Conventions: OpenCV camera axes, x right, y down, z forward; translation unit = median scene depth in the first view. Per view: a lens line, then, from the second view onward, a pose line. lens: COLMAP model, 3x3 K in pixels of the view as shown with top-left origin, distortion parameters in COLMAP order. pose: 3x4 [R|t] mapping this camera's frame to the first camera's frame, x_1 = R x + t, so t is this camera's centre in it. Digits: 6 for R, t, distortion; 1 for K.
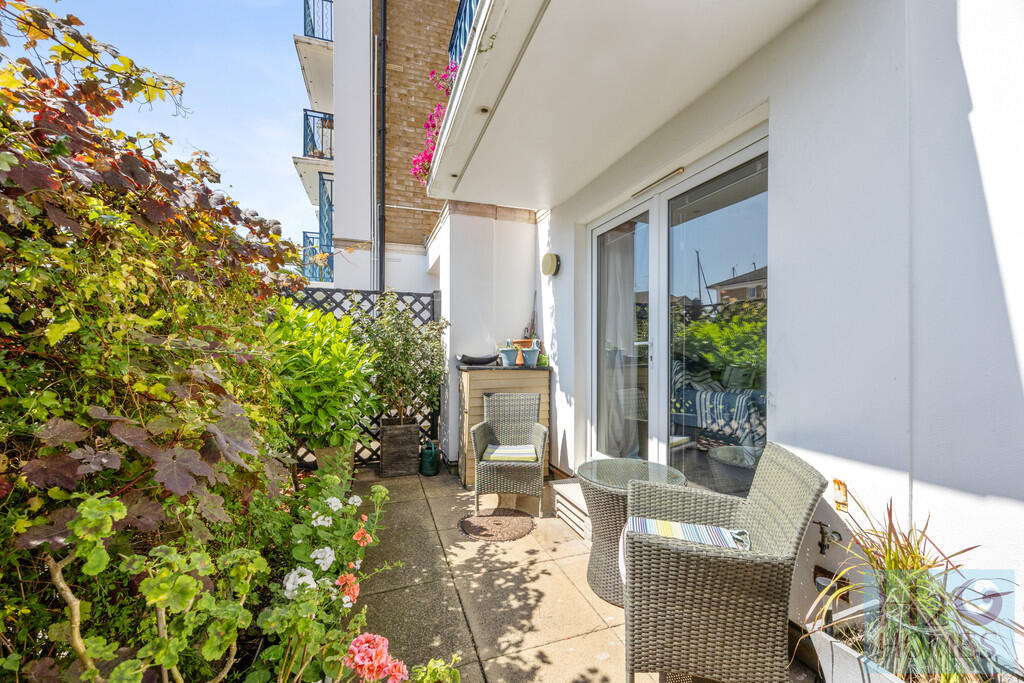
lens RADIAL K [[393.9, 0, 507.0], [0, 393.9, 343.6], [0, 0, 1]] dist [-0.000147, -0.000172]
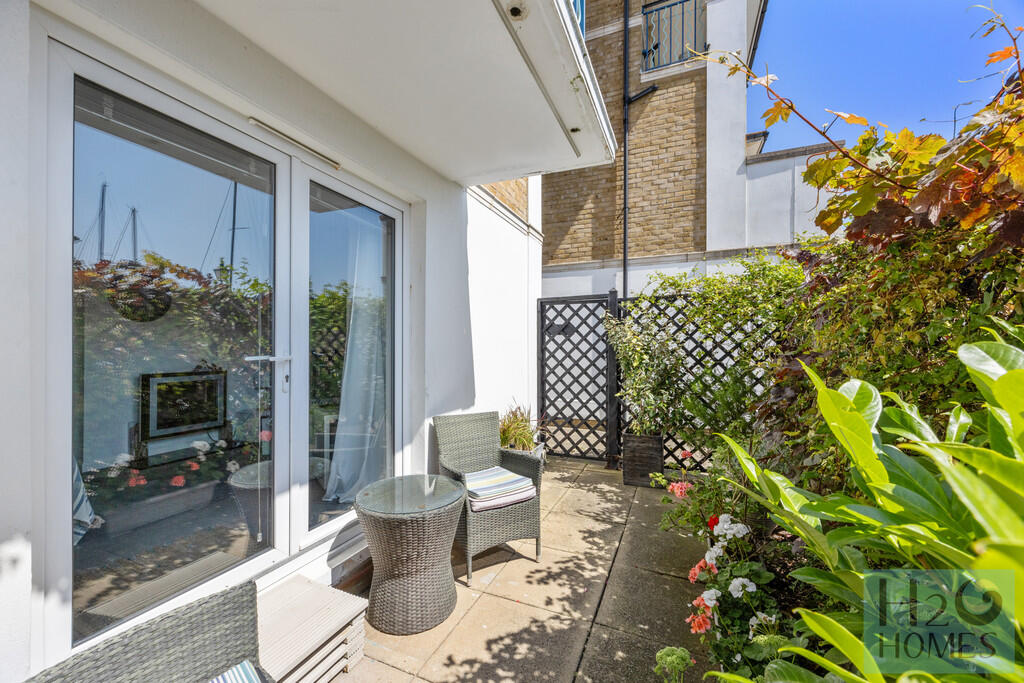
lens RADIAL K [[393.9, 0, 507.0], [0, 393.9, 343.6], [0, 0, 1]] dist [-0.000147, -0.000172]
pose [[-0.734630, -0.005494, 0.678445, -0.601416], [-0.016926, 0.999804, -0.010231, -0.040055], [-0.678256, -0.019000, -0.734580, 1.806009]]
